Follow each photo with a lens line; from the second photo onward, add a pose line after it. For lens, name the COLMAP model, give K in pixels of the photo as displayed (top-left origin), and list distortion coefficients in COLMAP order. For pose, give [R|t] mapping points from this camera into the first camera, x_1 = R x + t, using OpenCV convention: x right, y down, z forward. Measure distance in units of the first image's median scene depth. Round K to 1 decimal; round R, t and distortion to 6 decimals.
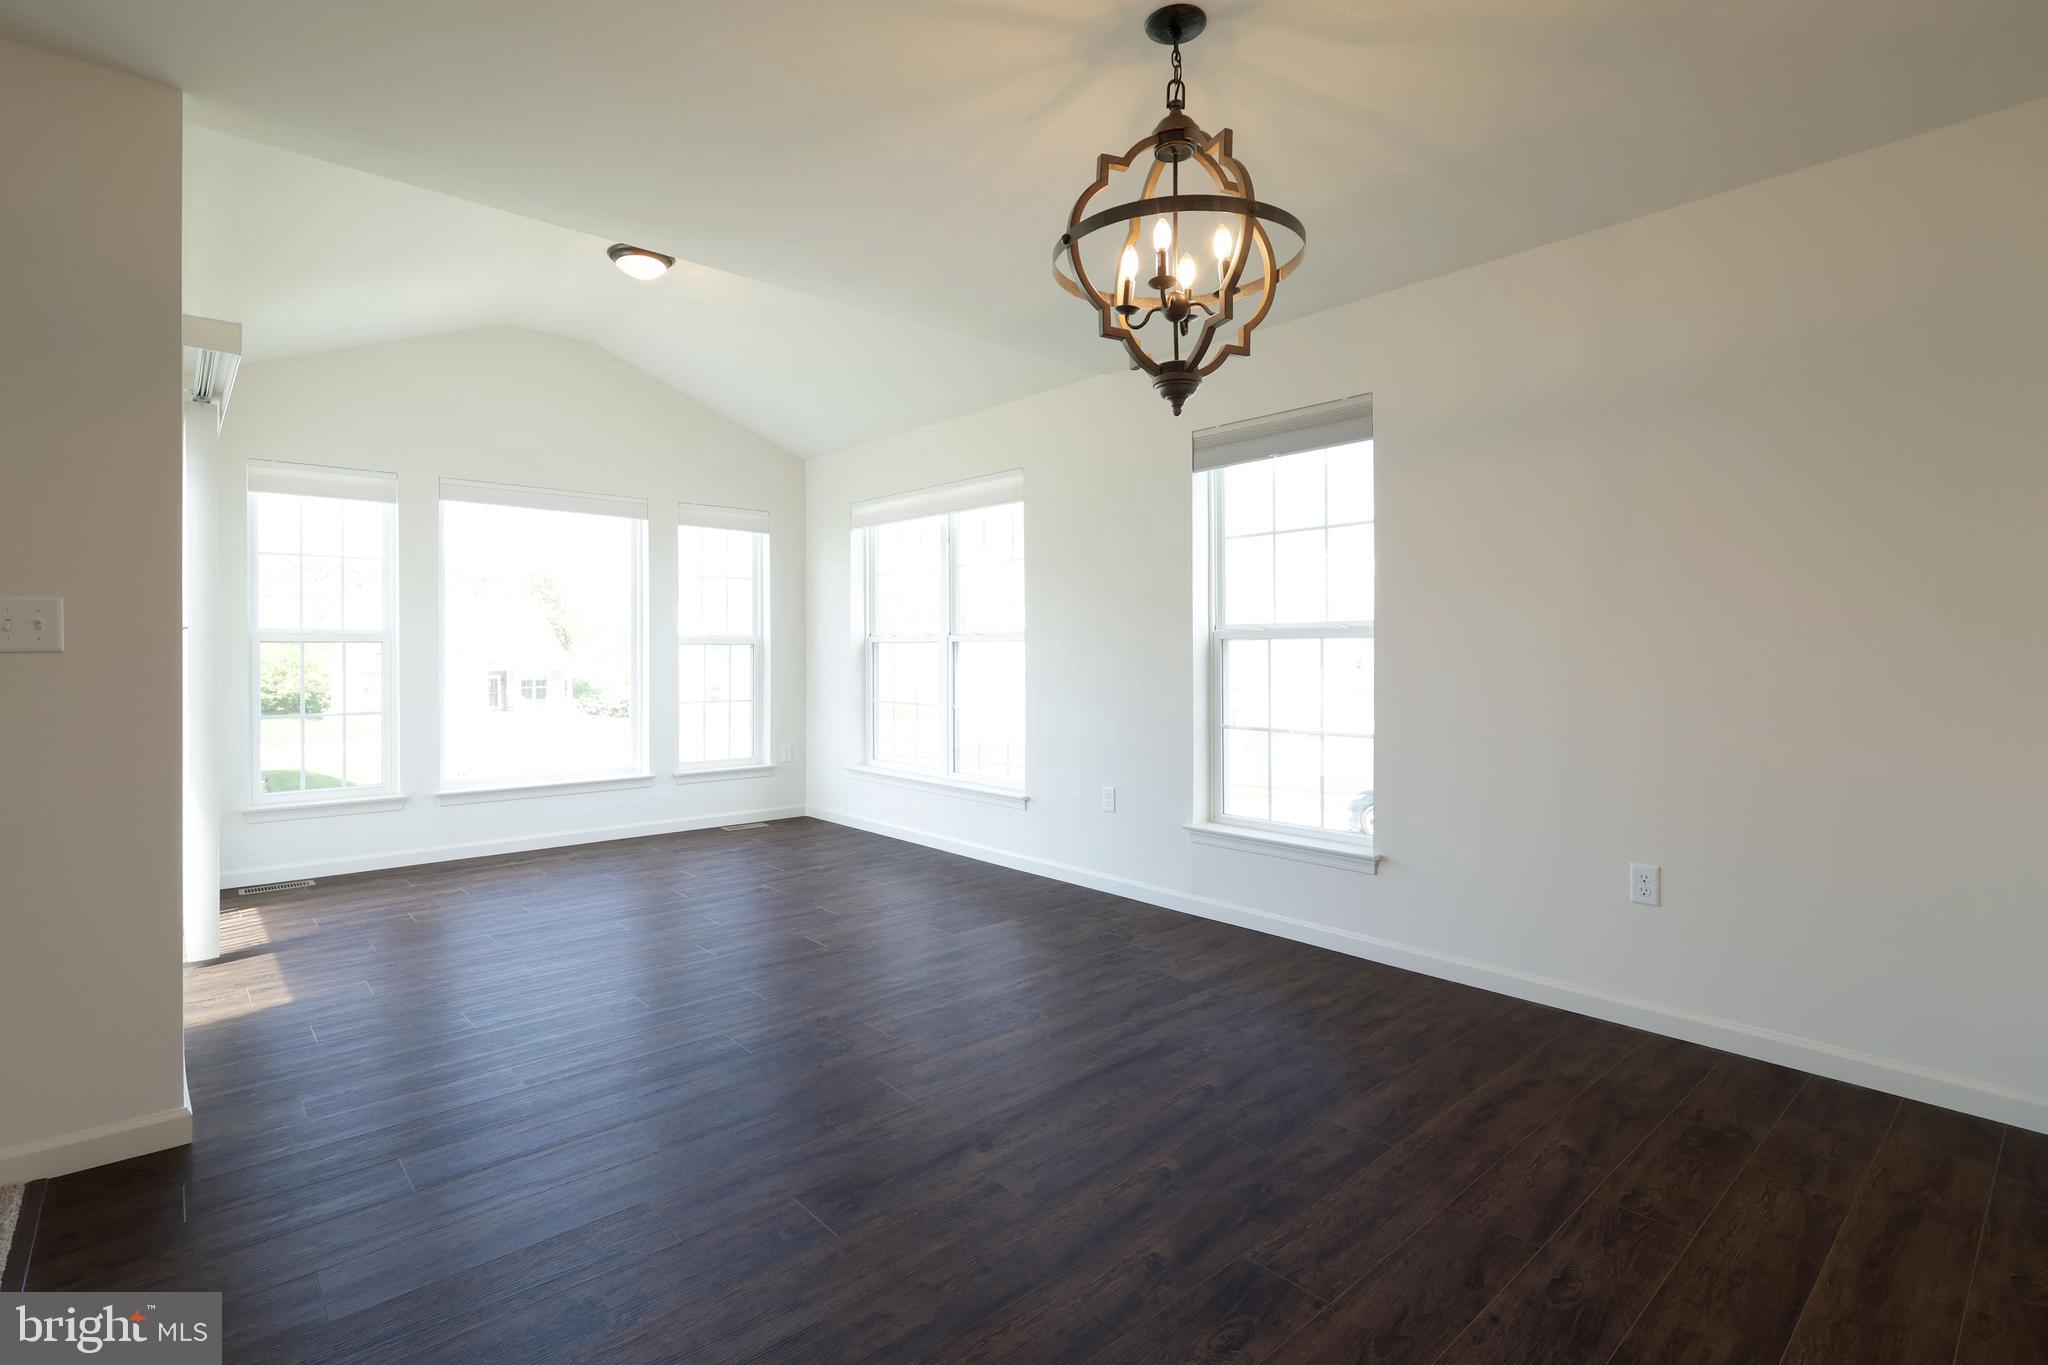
lens RADIAL K [[966.2, 0, 1013.2], [0, 966.2, 652.8], [0, 0, 1]] dist [0.000392, 0.000858]
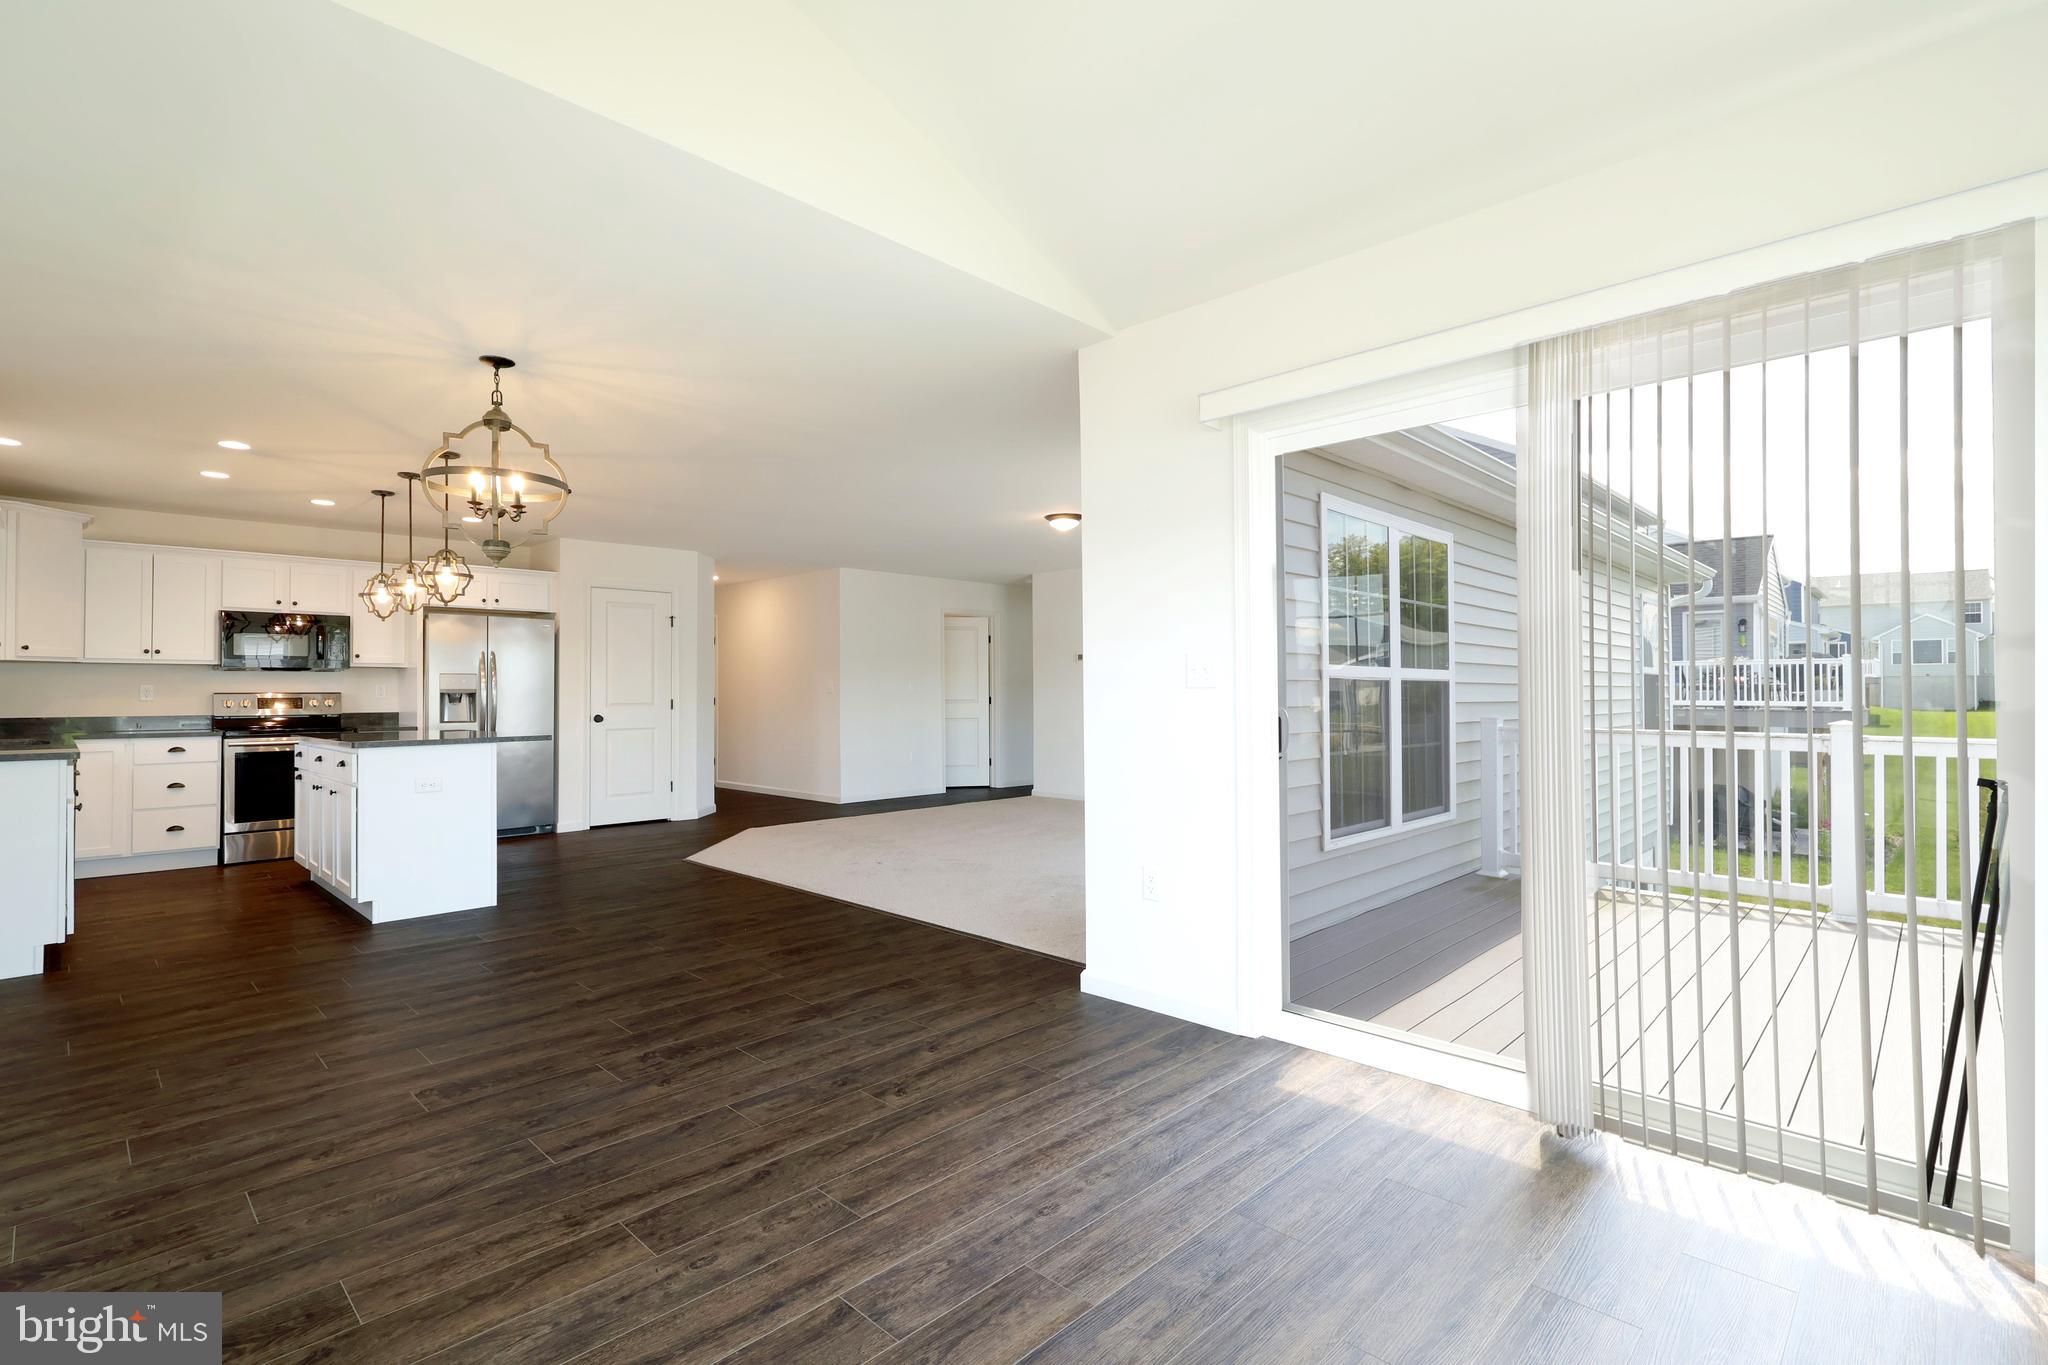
lens RADIAL K [[966.2, 0, 1026.5], [0, 966.2, 672.7], [0, 0, 1]] dist [0.000392, 0.000858]
pose [[-0.997367, 0.004188, -0.072402, -0.388422], [0.005685, 0.999774, -0.020480, 0.001210], [0.072300, -0.020838, -0.997165, 1.582324]]
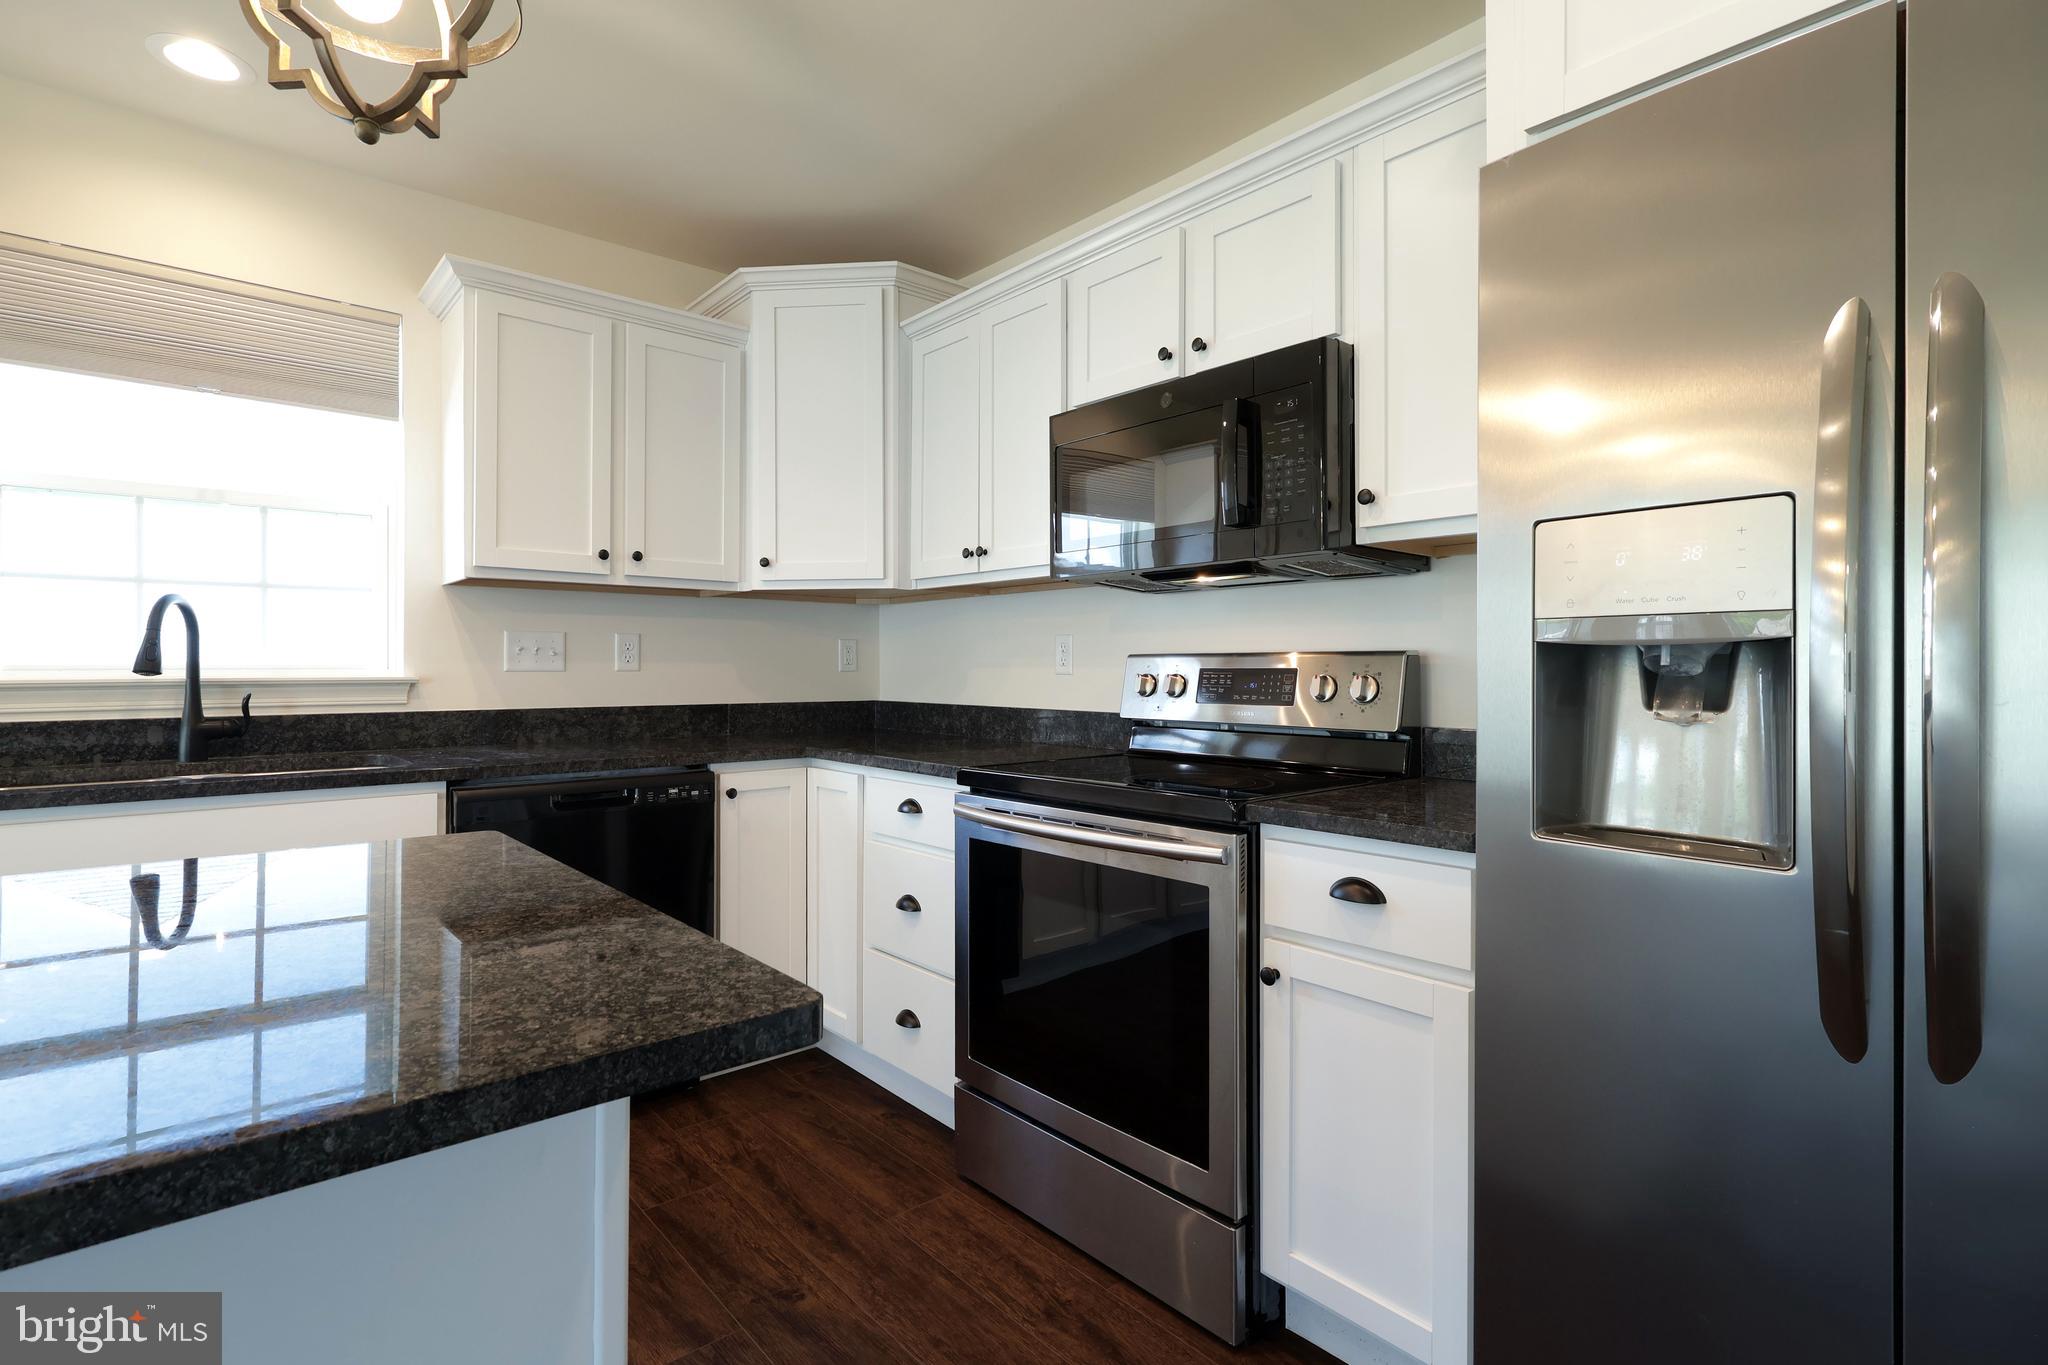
lens RADIAL K [[966.2, 0, 1005.7], [0, 966.2, 666.1], [0, 0, 1]] dist [0.000392, 0.000858]
pose [[0.012609, 0.000385, 0.999920, 0.344622], [0.000899, 1.000000, -0.000396, 0.001718], [-0.999920, 0.000904, 0.012609, -0.283950]]
